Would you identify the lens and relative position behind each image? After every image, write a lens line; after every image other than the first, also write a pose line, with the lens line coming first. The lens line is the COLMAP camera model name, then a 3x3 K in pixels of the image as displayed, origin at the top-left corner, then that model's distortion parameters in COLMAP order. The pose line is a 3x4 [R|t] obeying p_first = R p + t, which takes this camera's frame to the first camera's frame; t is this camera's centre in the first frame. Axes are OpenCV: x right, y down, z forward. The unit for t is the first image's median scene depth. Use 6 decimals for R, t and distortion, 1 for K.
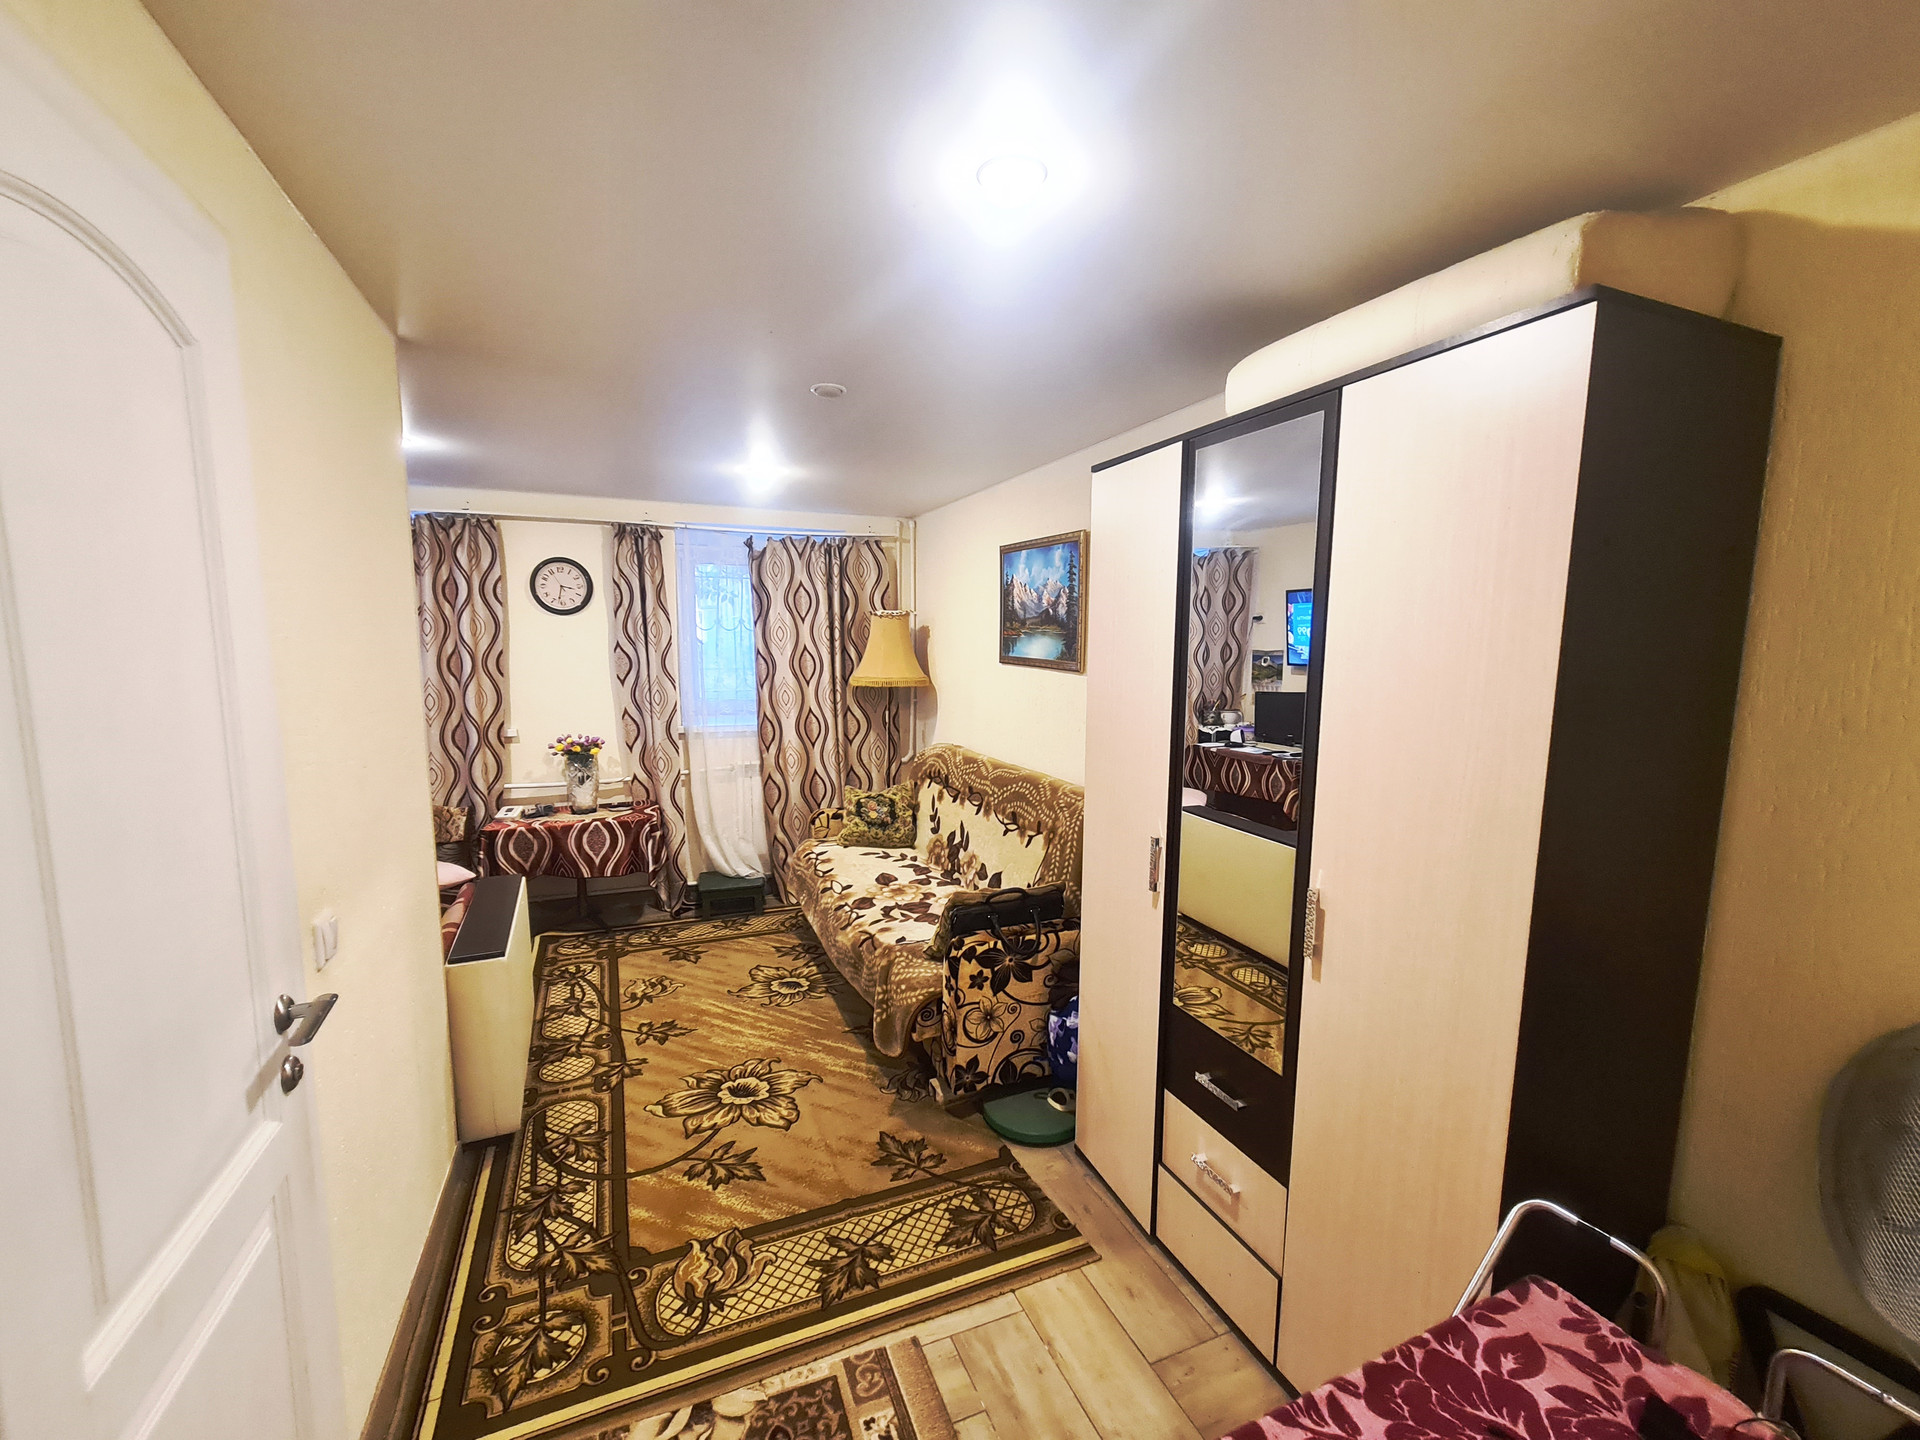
lens RADIAL K [[789.6, 0, 946.9], [0, 789.6, 740.6], [0, 0, 1]] dist [0.000414, 0.000247]
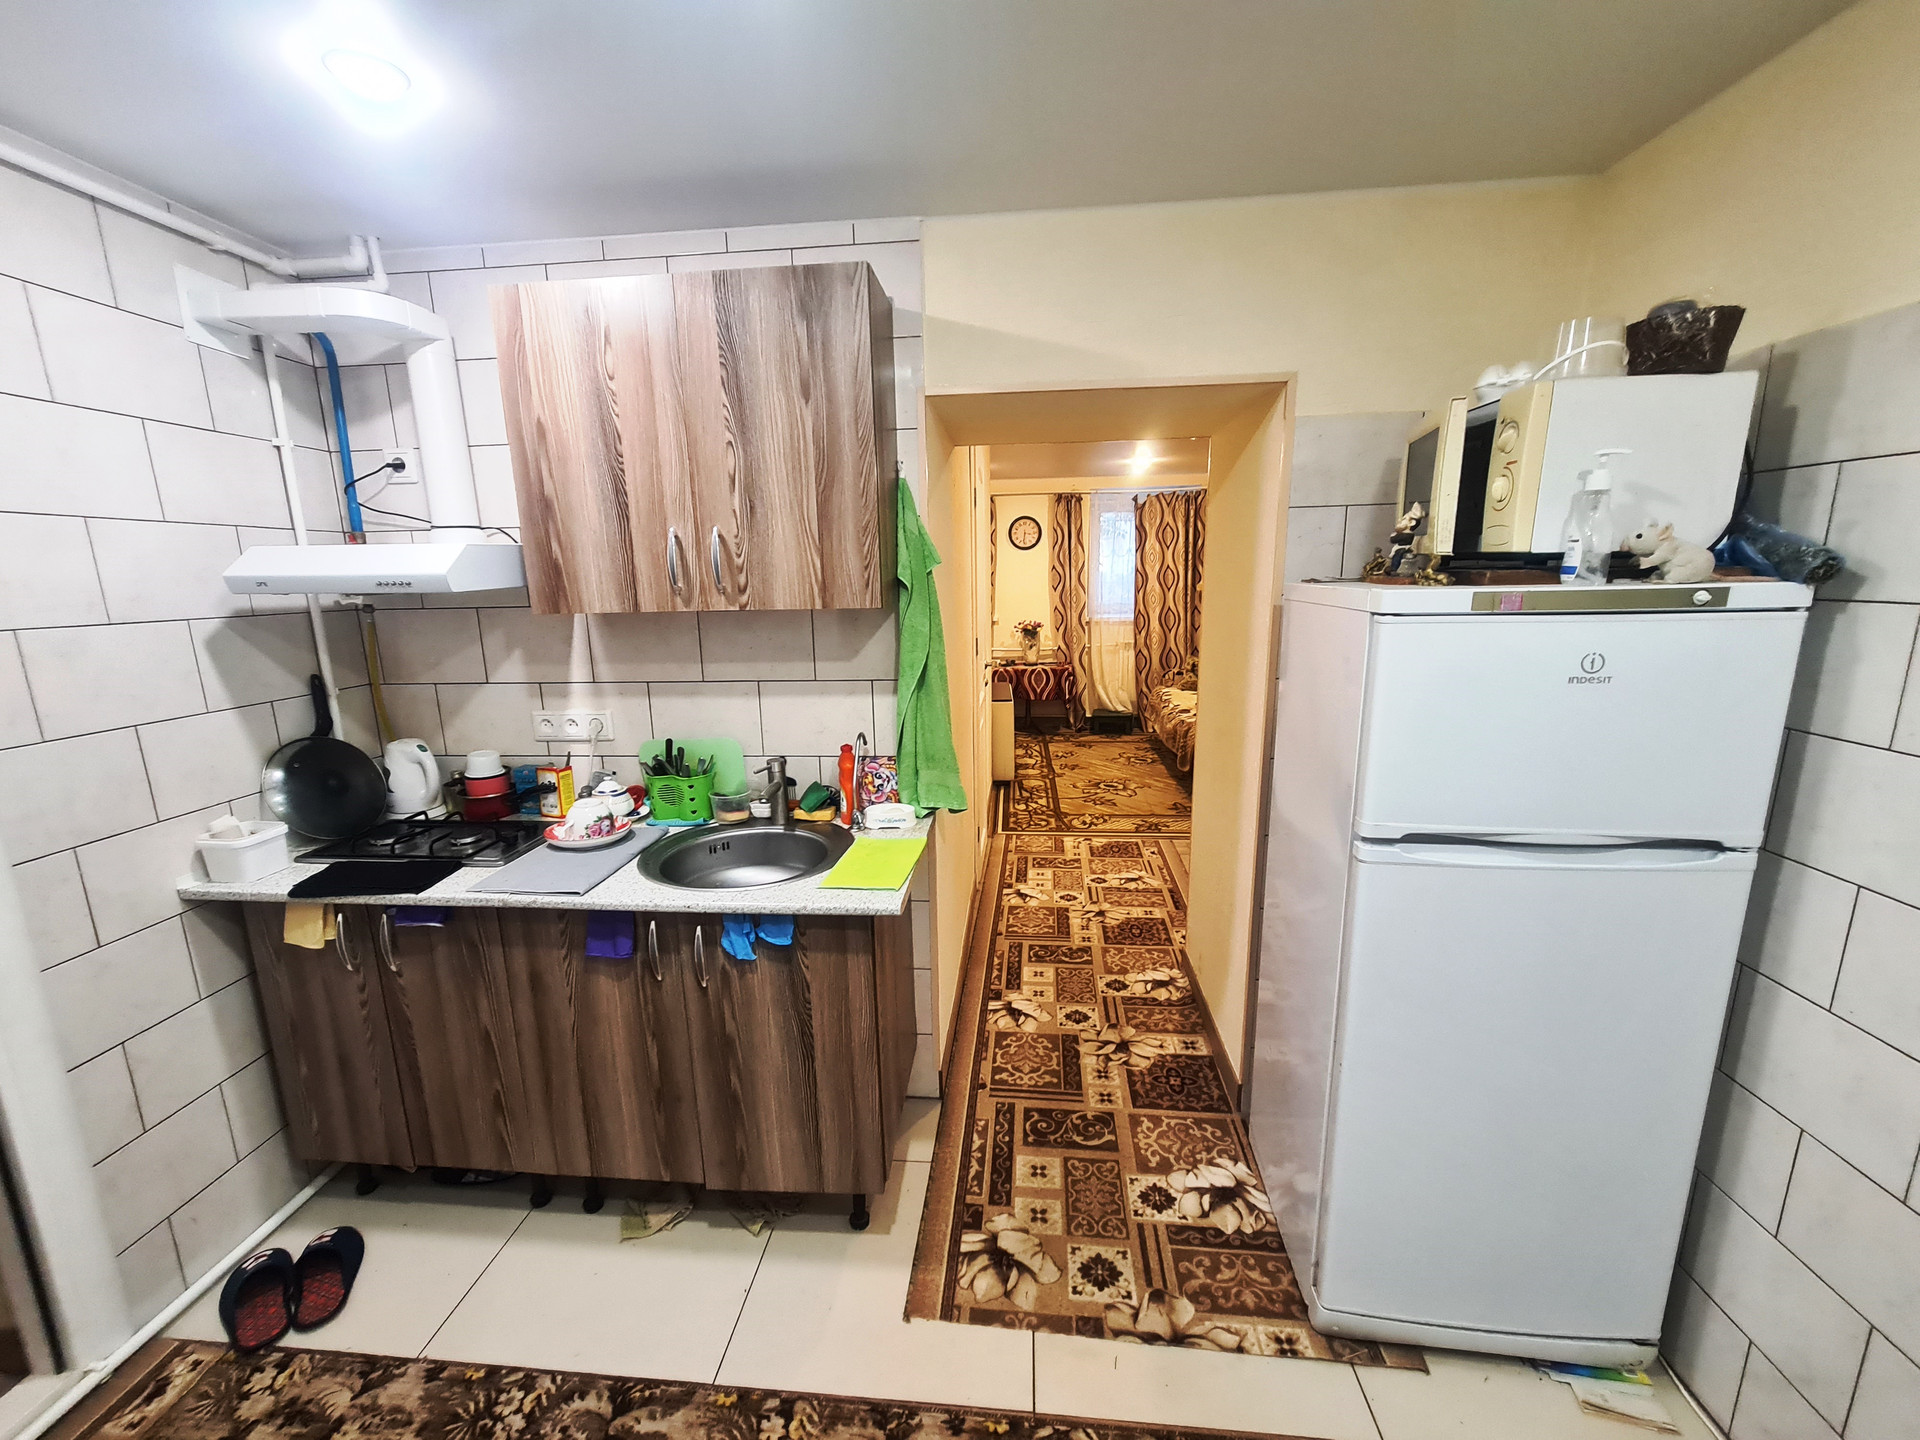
lens RADIAL K [[789.6, 0, 946.9], [0, 789.6, 740.6], [0, 0, 1]] dist [0.000414, 0.000247]
pose [[0.882650, 0.075392, -0.463946, 0.246008], [-0.034674, 0.994807, 0.095692, 0.120895], [0.468751, -0.068375, 0.880680, -0.792198]]
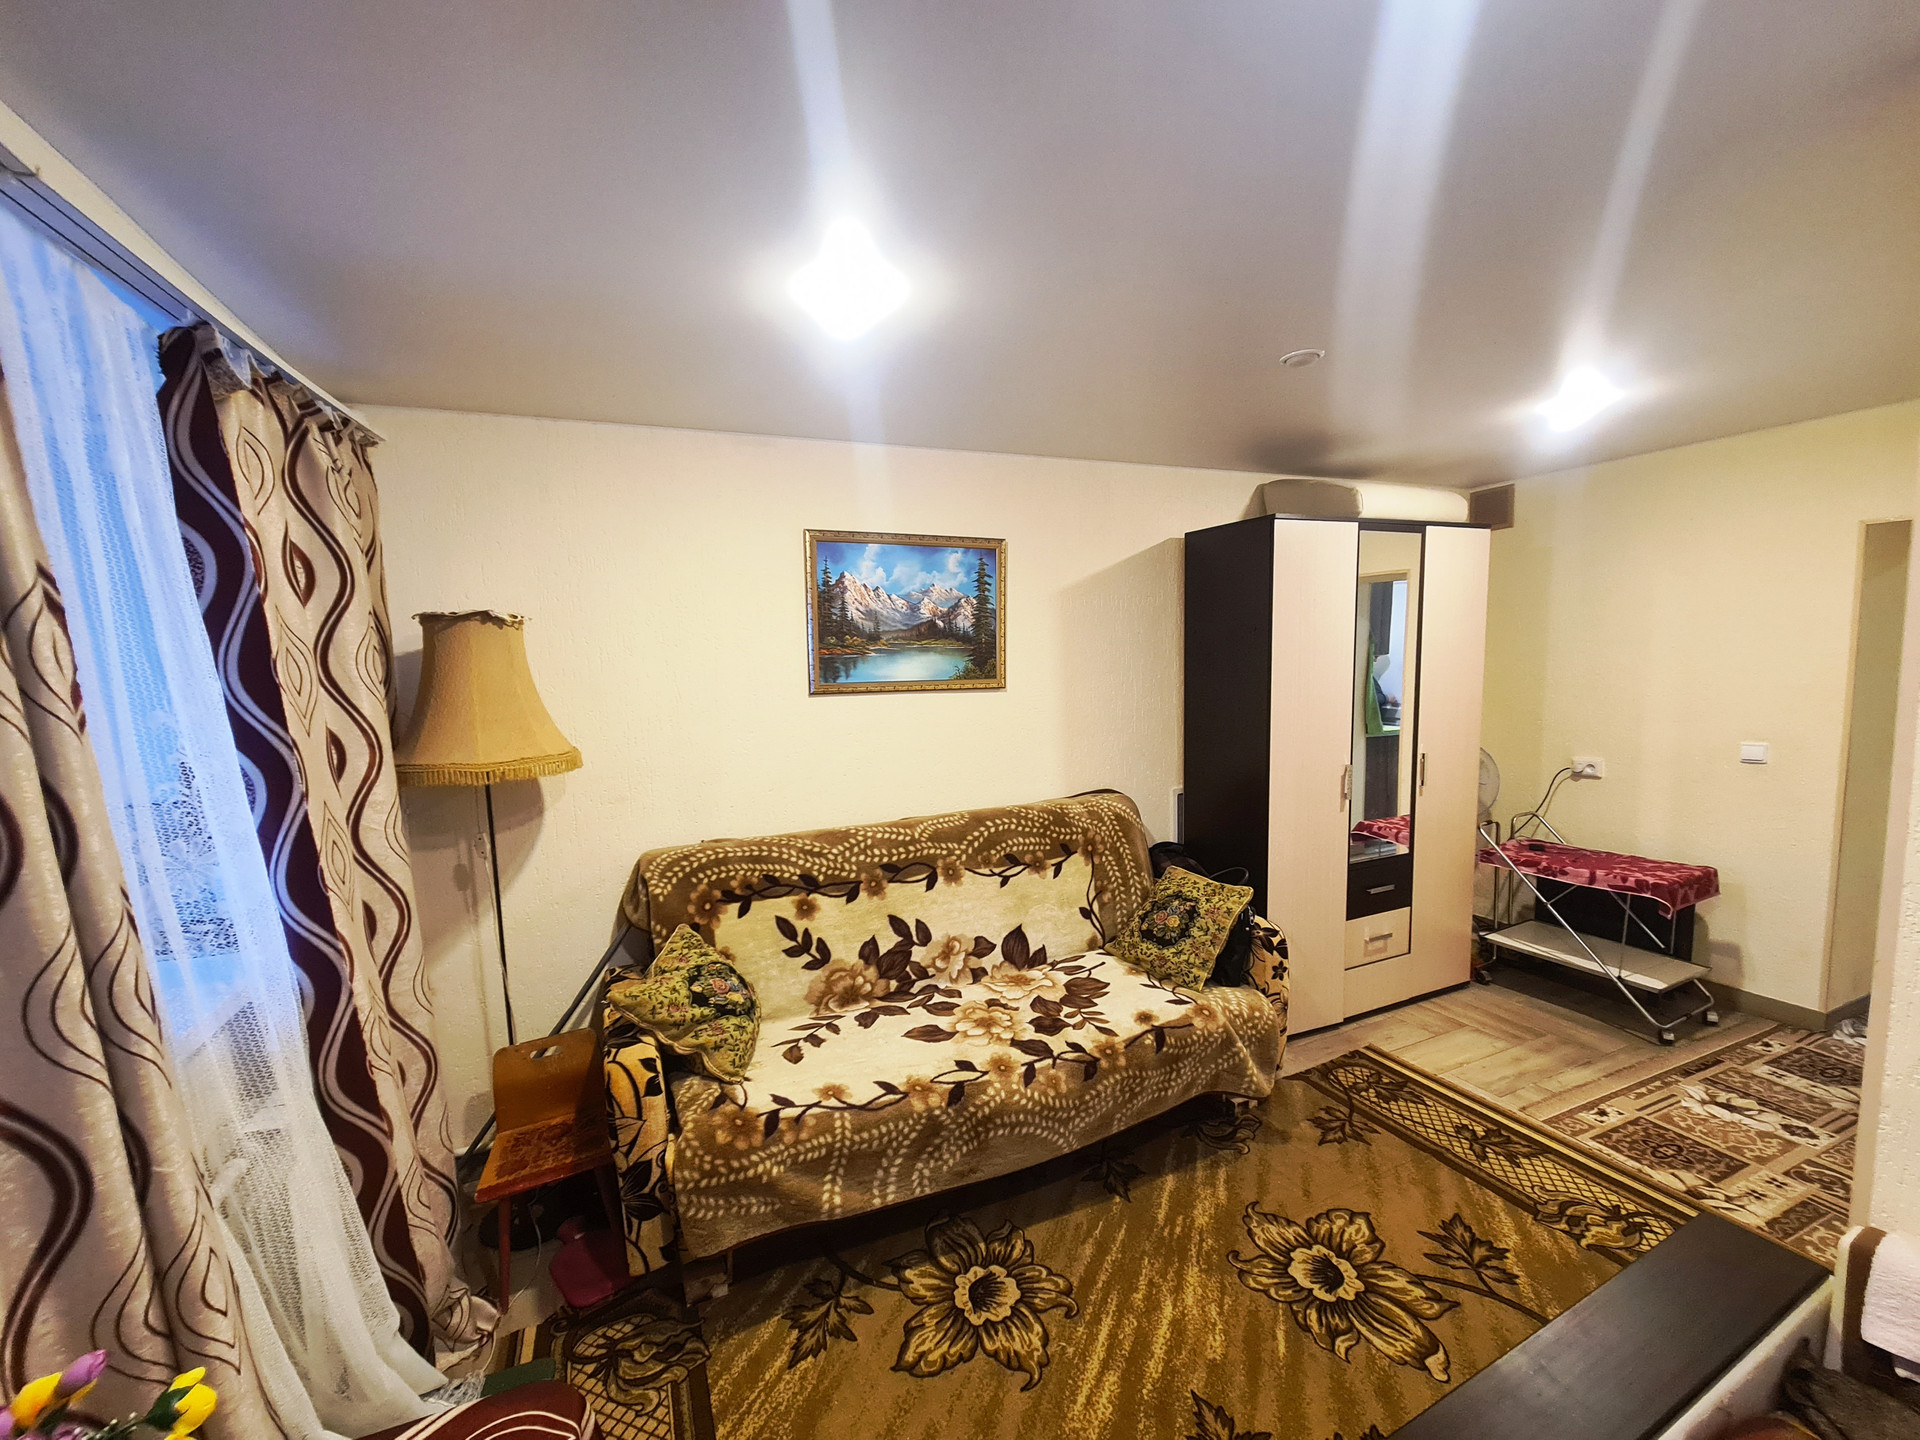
lens RADIAL K [[789.6, 0, 946.9], [0, 789.6, 740.6], [0, 0, 1]] dist [0.000414, 0.000247]
pose [[-0.022739, -0.112812, 0.993356, -0.739837], [0.163704, 0.979781, 0.115018, -0.137969], [-0.986247, 0.165232, -0.003811, 1.027871]]
